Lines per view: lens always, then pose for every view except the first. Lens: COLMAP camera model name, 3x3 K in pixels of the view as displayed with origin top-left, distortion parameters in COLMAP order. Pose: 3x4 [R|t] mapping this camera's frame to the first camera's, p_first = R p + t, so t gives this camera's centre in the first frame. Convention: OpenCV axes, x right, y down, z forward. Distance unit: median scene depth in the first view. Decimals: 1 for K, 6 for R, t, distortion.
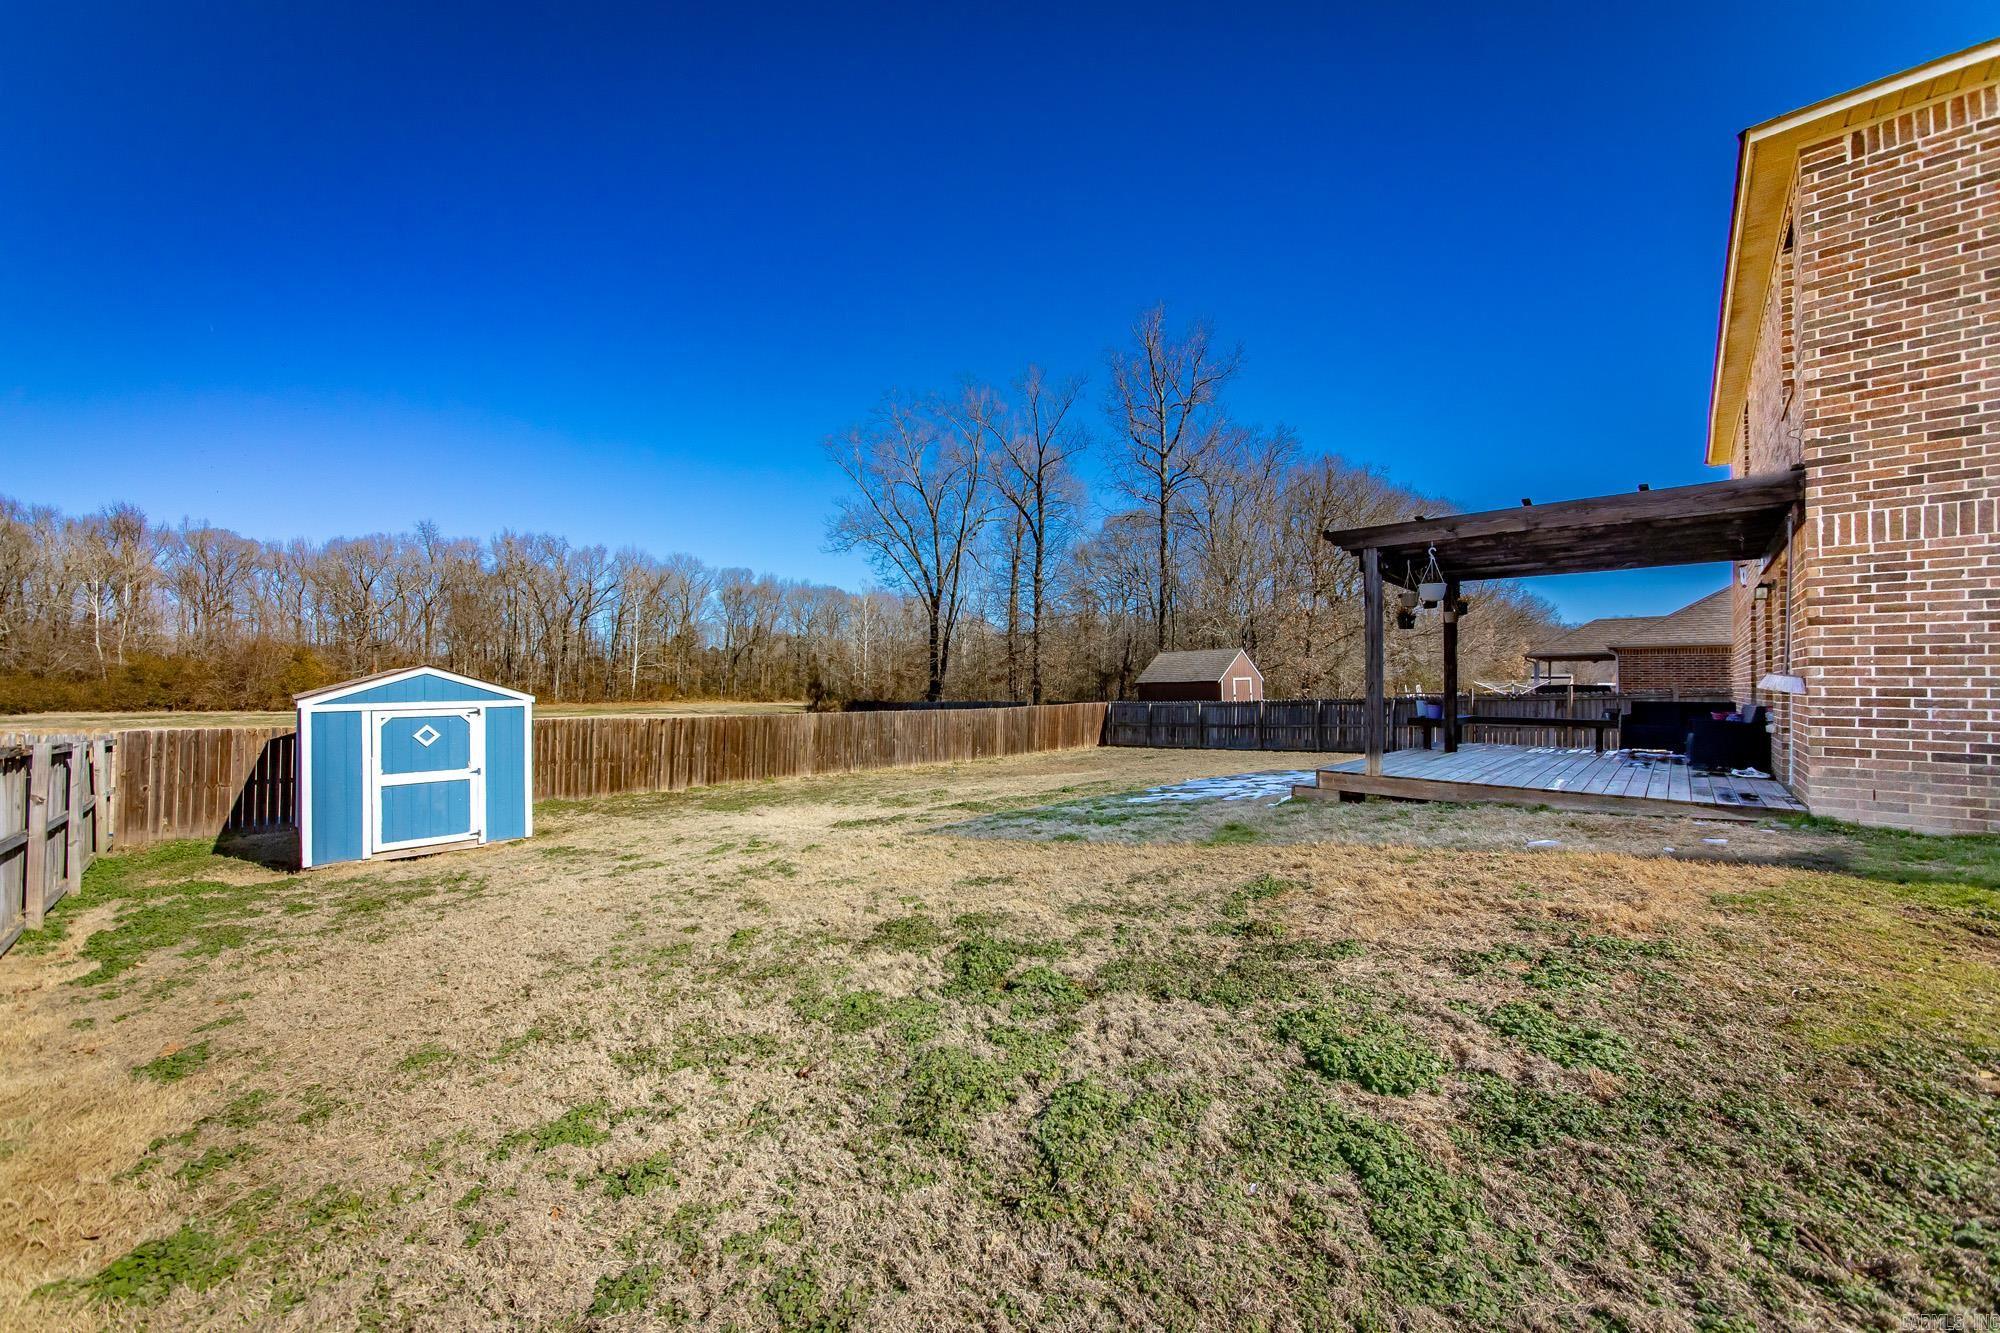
lens RADIAL K [[725.2, 0, 987.7], [0, 725.2, 672.9], [0, 0, 1]] dist [-0.001128, 0.000349]
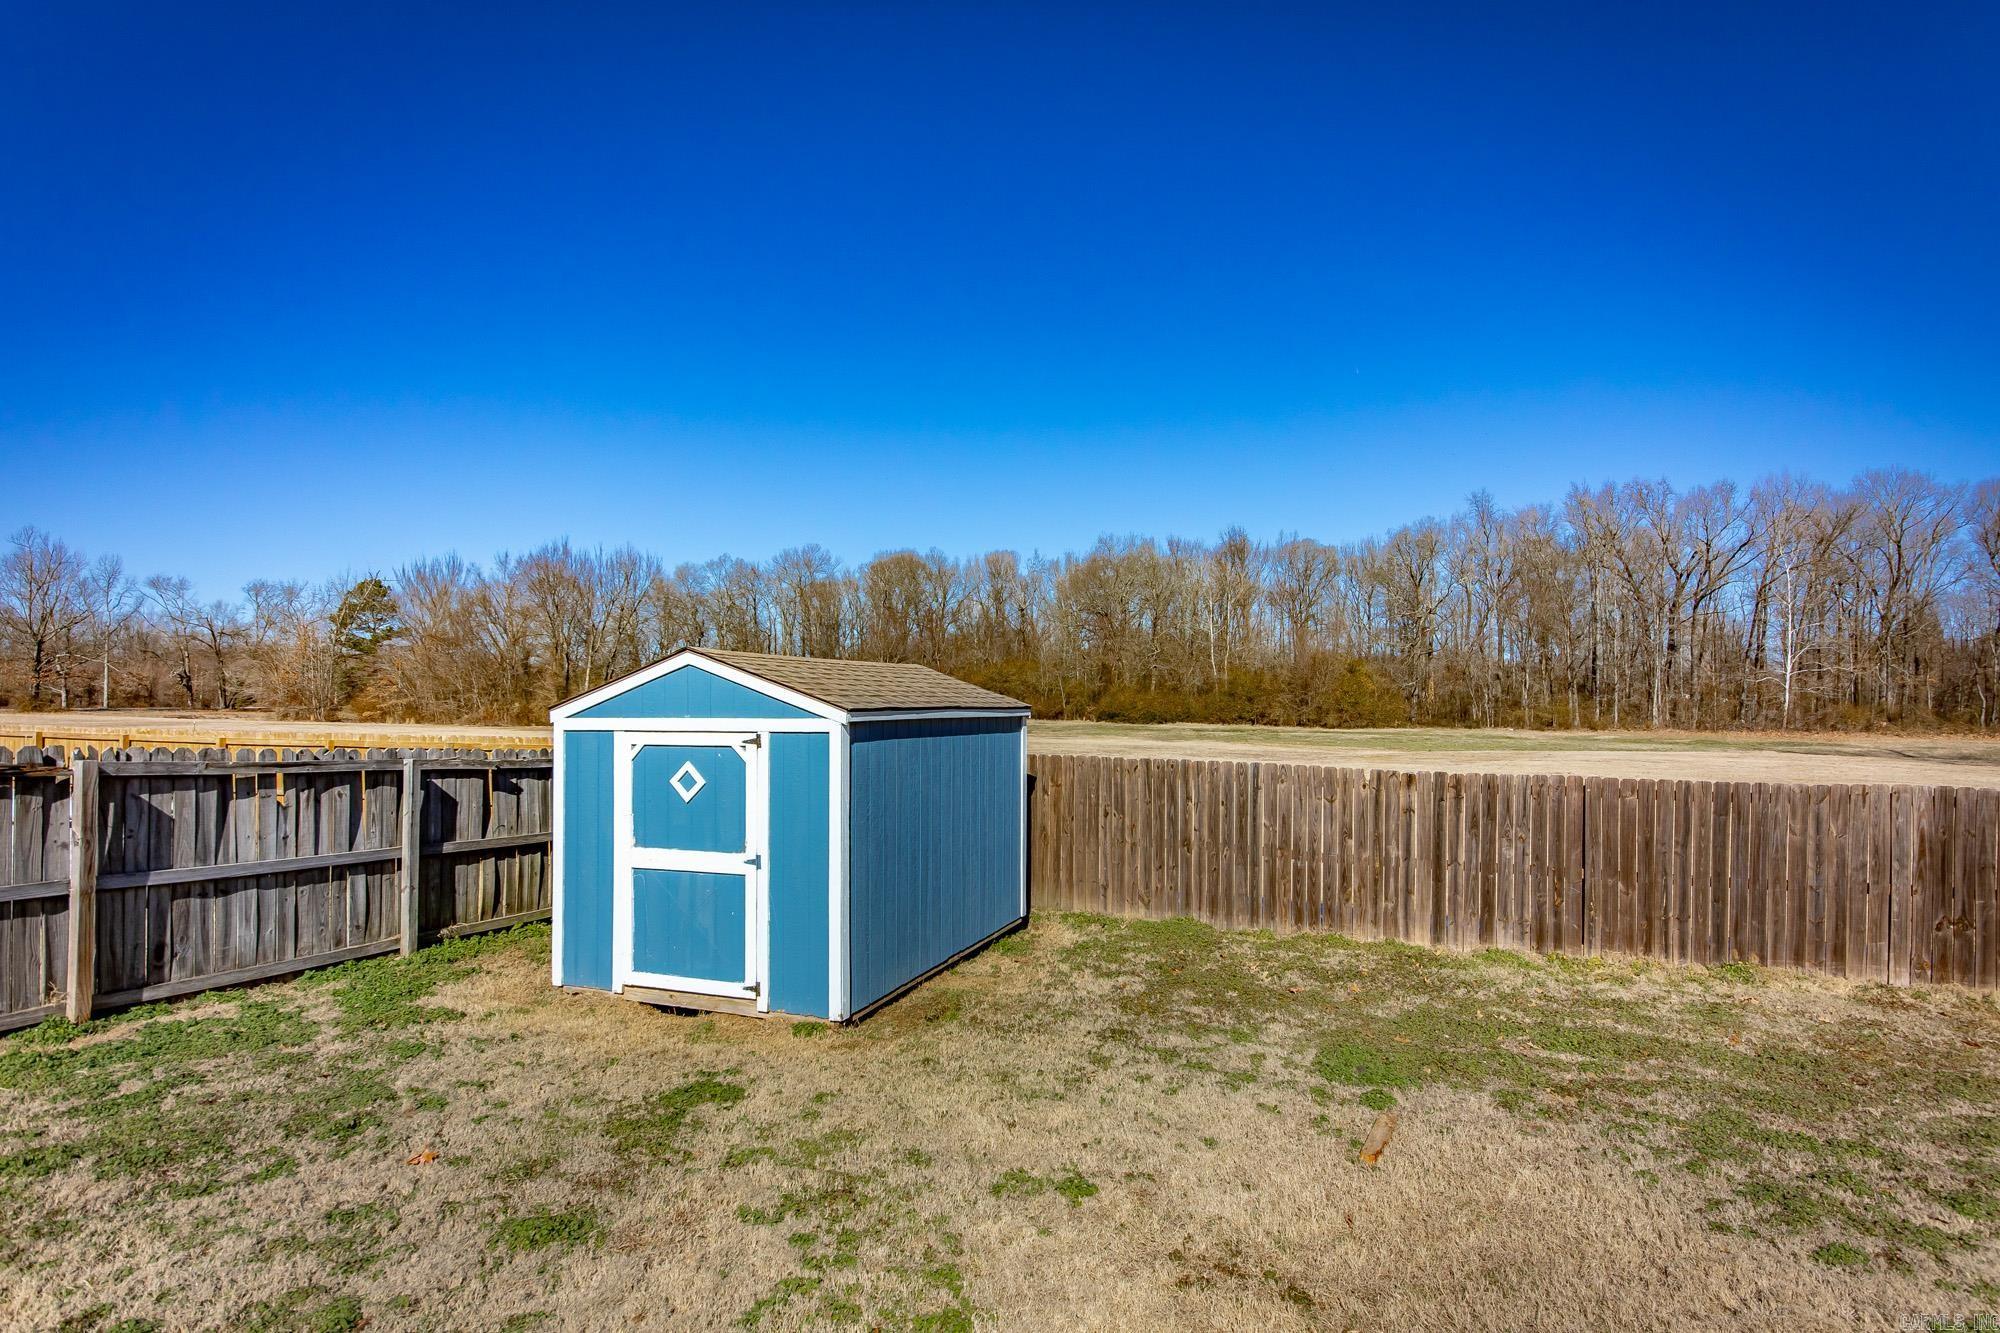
lens RADIAL K [[993.6, 0, 1020.4], [0, 993.6, 673.7], [0, 0, 1]] dist [-0.001737, -0.001004]
pose [[0.410119, -0.019514, -0.911823, -0.005661], [0.008183, 0.999810, -0.017717, 0.008101], [0.911995, -0.000196, 0.410200, 0.326759]]
